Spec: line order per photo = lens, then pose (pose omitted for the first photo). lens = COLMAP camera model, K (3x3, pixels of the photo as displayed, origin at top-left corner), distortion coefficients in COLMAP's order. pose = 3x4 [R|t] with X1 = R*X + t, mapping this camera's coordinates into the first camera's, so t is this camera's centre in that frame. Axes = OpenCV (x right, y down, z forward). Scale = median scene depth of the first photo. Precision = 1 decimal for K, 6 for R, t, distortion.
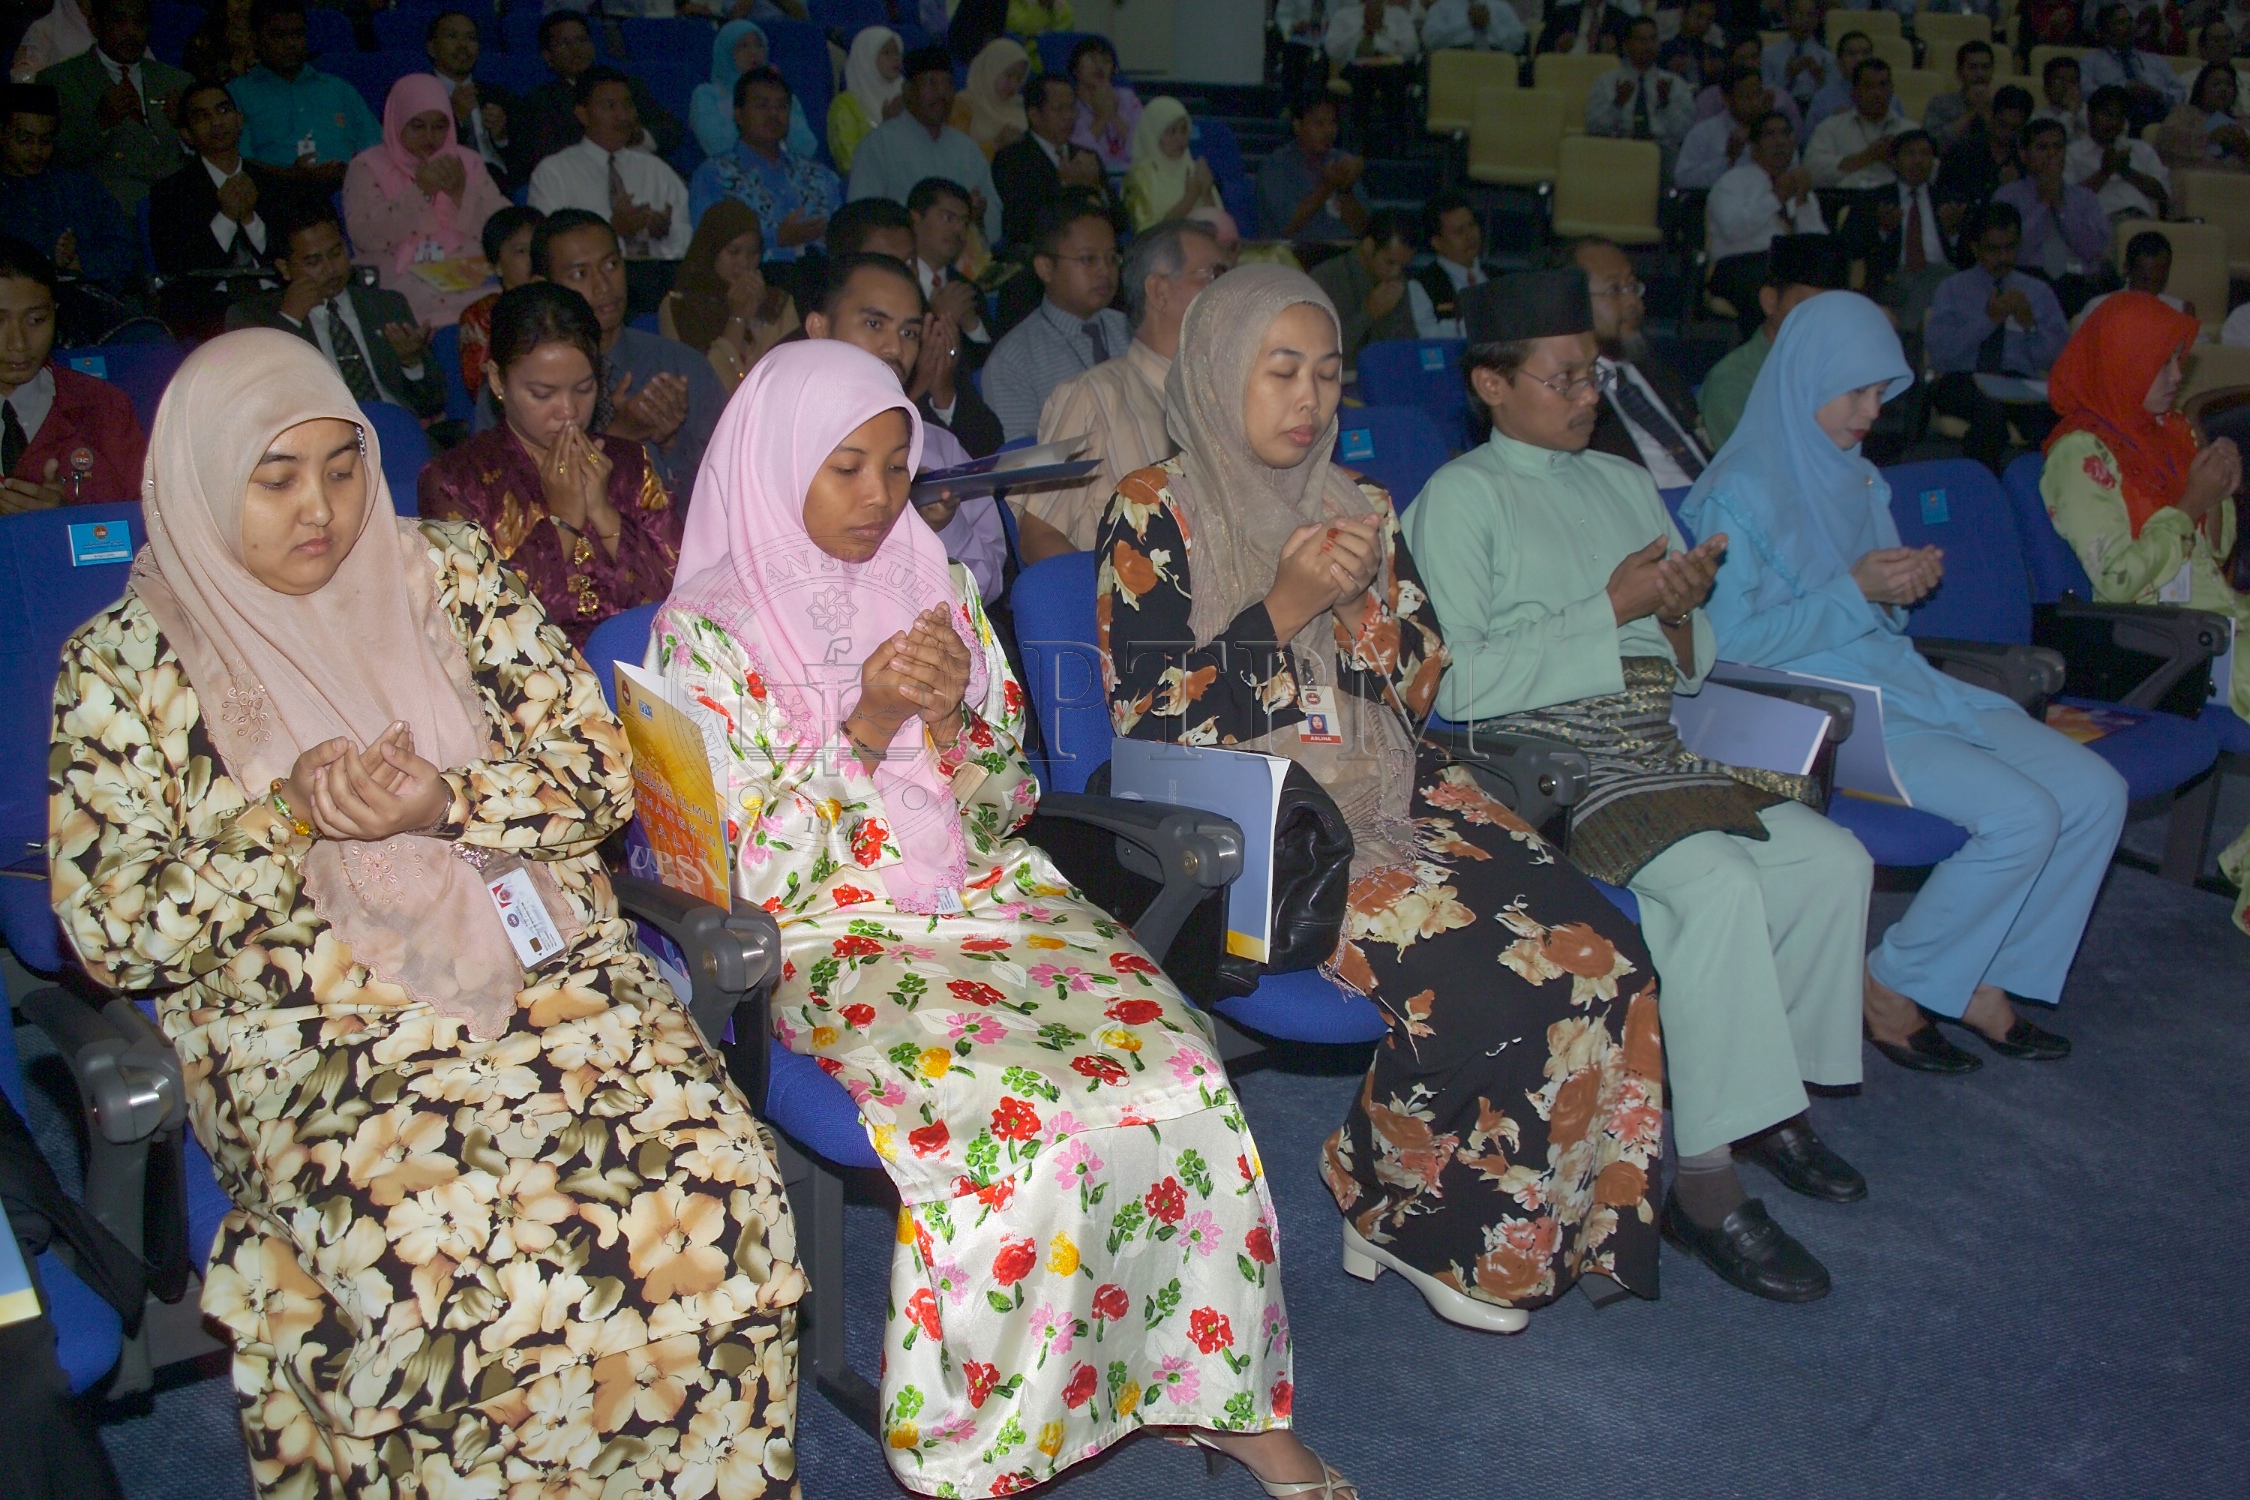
lens RADIAL K [[2228.3, 0, 1126.4], [0, 2228.3, 679.2], [0, 0, 1]] dist [-0.122264, 0.292110]
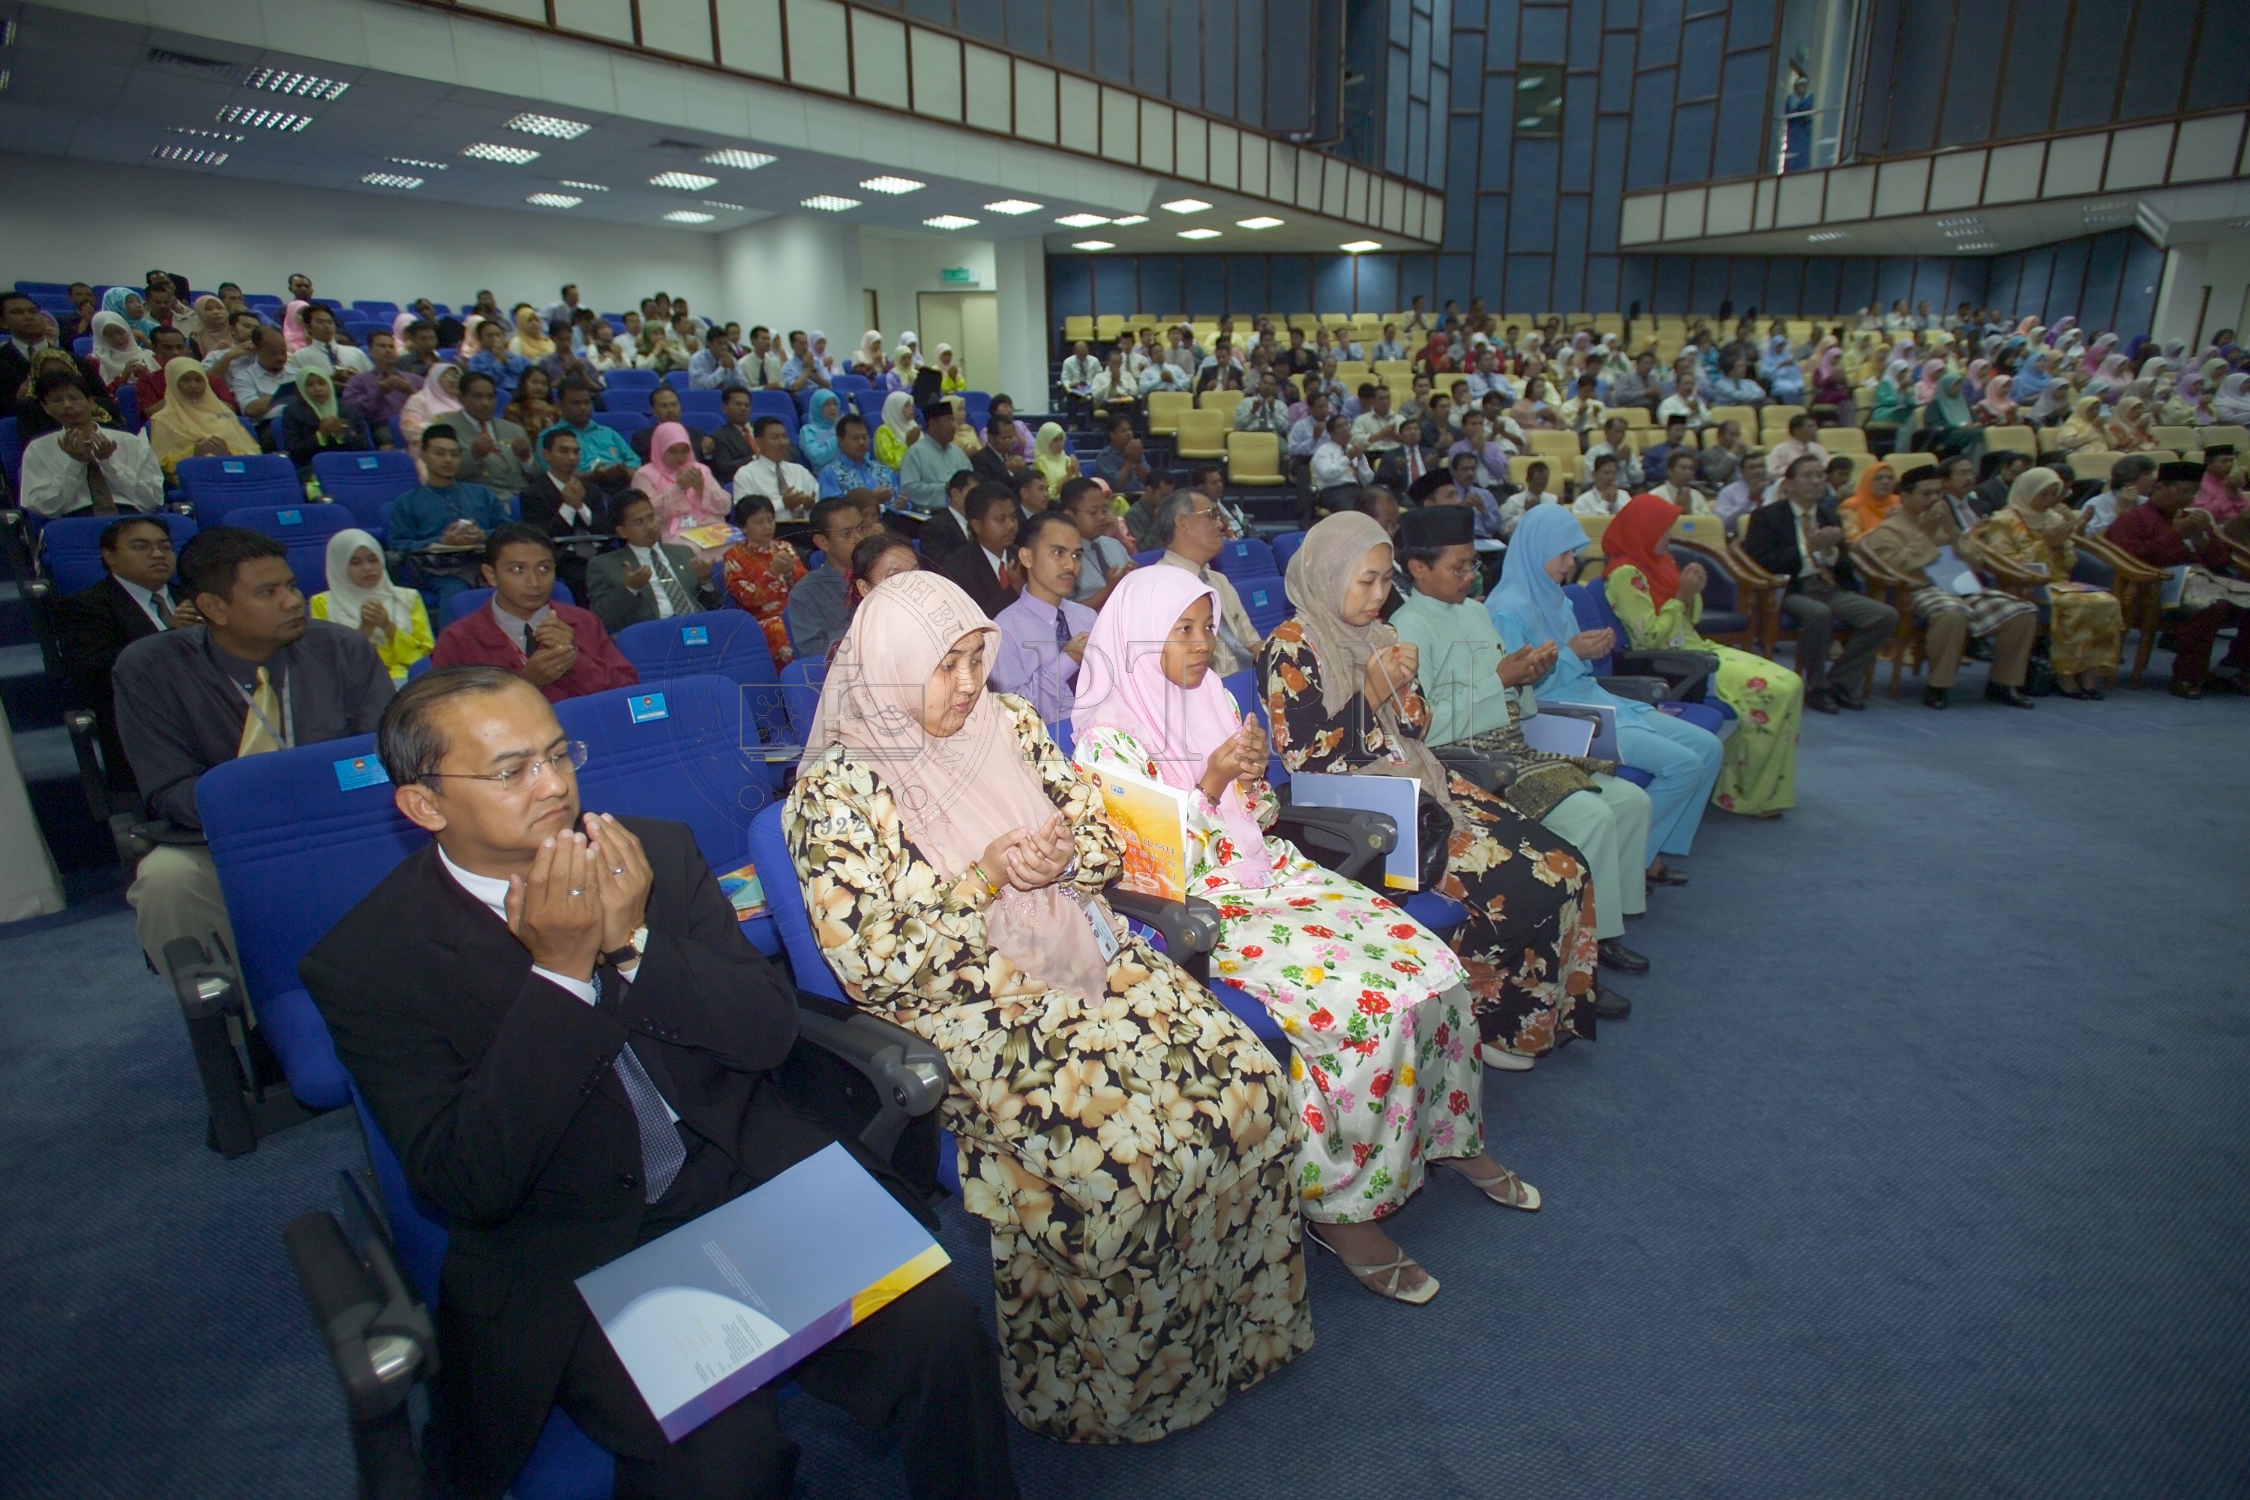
lens RADIAL K [[1066.3, 0, 1125.0], [0, 1066.3, 750.0], [0, 0, 1]] dist [-0.031447, 0.000049]
pose [[0.971840, -0.086745, 0.219093, -0.425903], [0.079674, 0.995981, 0.040924, -0.050204], [-0.221762, -0.022316, 0.974845, 0.255388]]
